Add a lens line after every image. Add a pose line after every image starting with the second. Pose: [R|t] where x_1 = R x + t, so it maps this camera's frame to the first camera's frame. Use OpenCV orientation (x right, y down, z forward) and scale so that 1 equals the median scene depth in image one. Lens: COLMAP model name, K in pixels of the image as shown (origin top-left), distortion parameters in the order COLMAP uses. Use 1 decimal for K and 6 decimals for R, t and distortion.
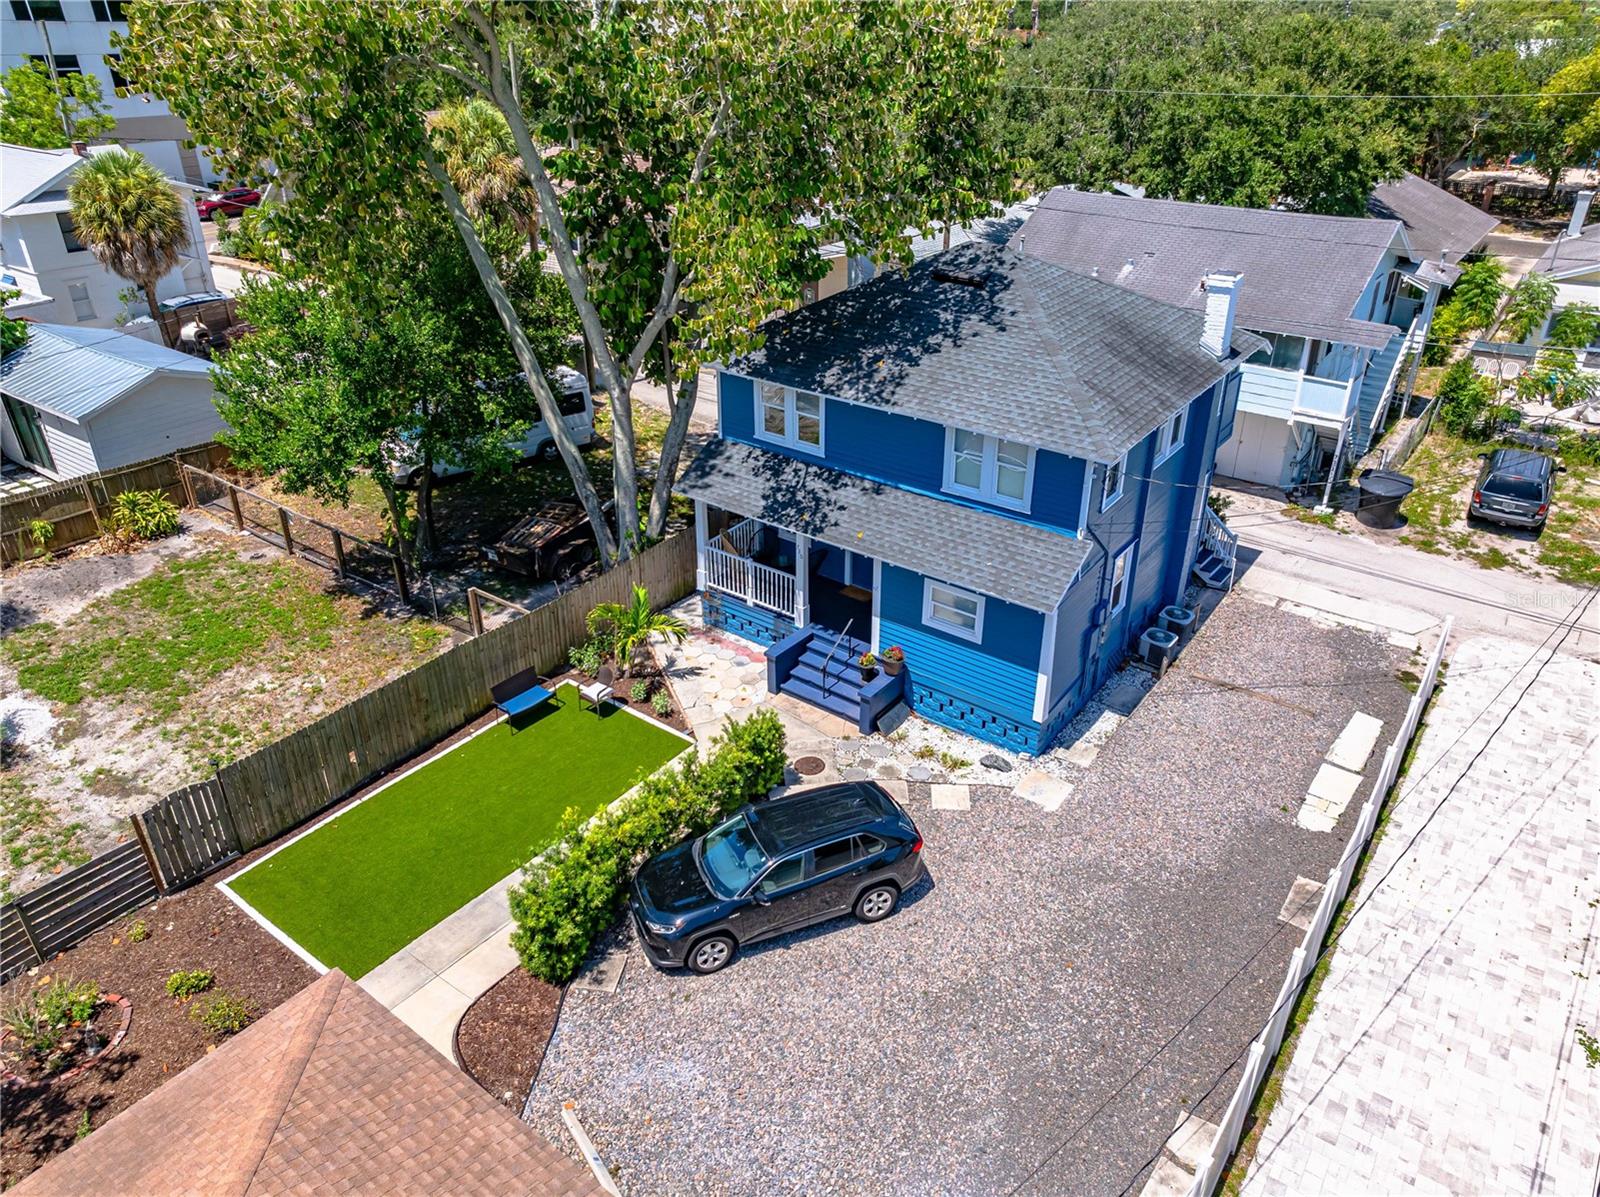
lens RADIAL K [[1107.5, 0, 817.5], [0, 1107.5, 591.1], [0, 0, 1]] dist [-0.009287, 0.006285]
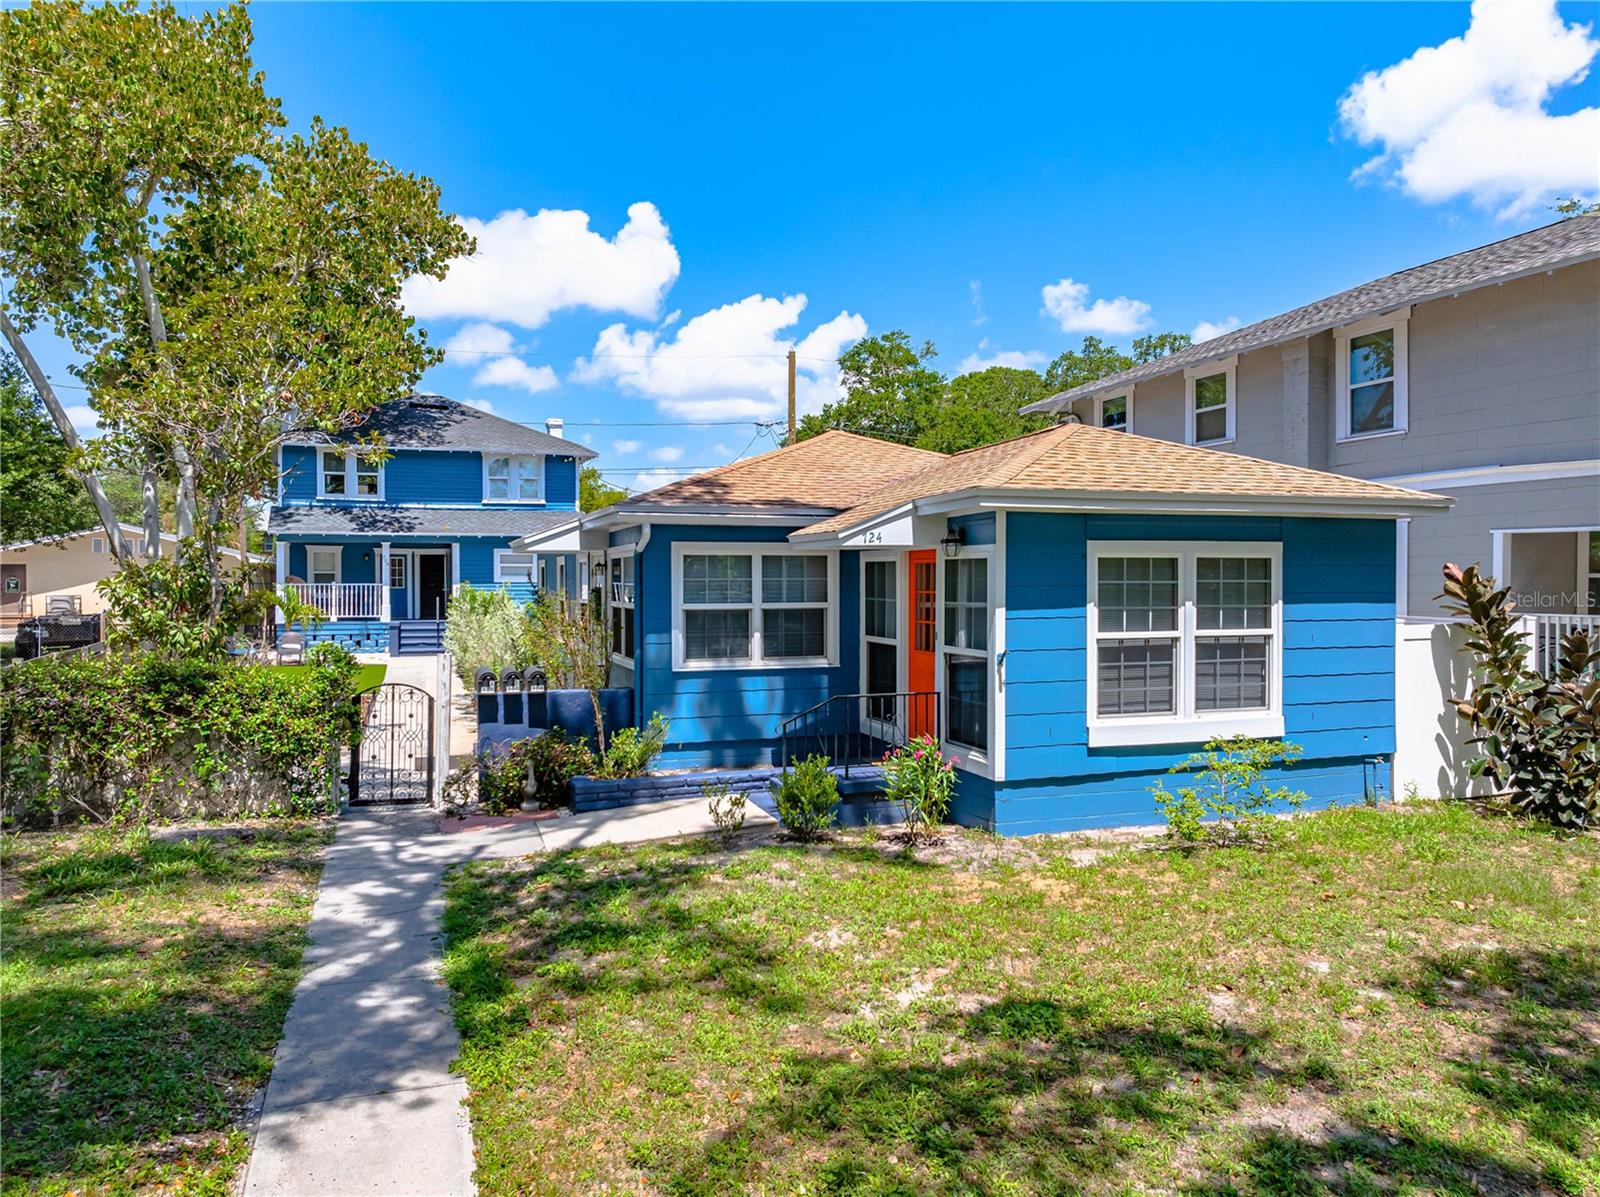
lens RADIAL K [[1113.1, 0, 805.3], [0, 1113.1, 600.8], [0, 0, 1]] dist [0.005856, -0.016157]
pose [[0.558557, -0.025679, 0.829069, -0.925884], [0.398149, 0.885145, -0.240824, 0.583783], [-0.727662, 0.464607, 0.504627, -0.076049]]
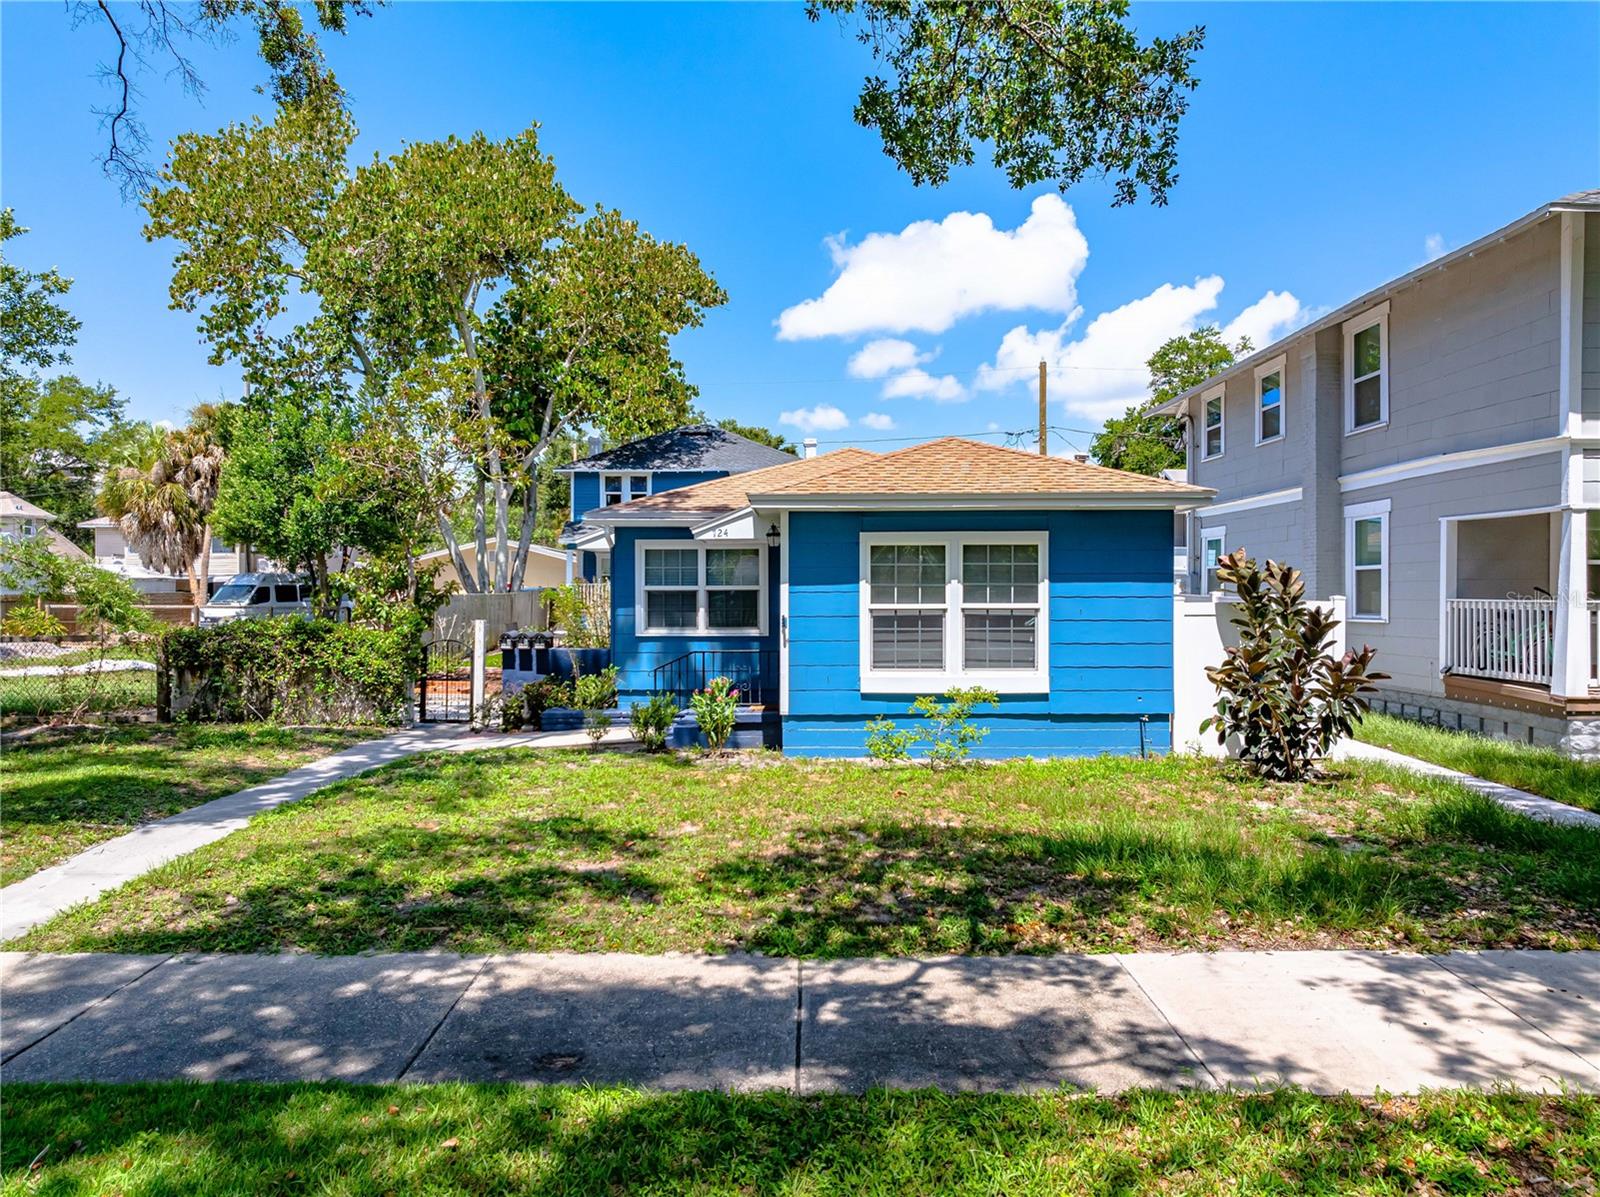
lens RADIAL K [[1115.8, 0, 808.1], [0, 1115.8, 592.8], [0, 0, 1]] dist [0.012705, -0.000881]
pose [[0.808995, -0.012250, 0.587688, -0.852828], [0.286101, 0.881575, -0.375463, 0.738609], [-0.513492, 0.471886, 0.716694, -0.332848]]
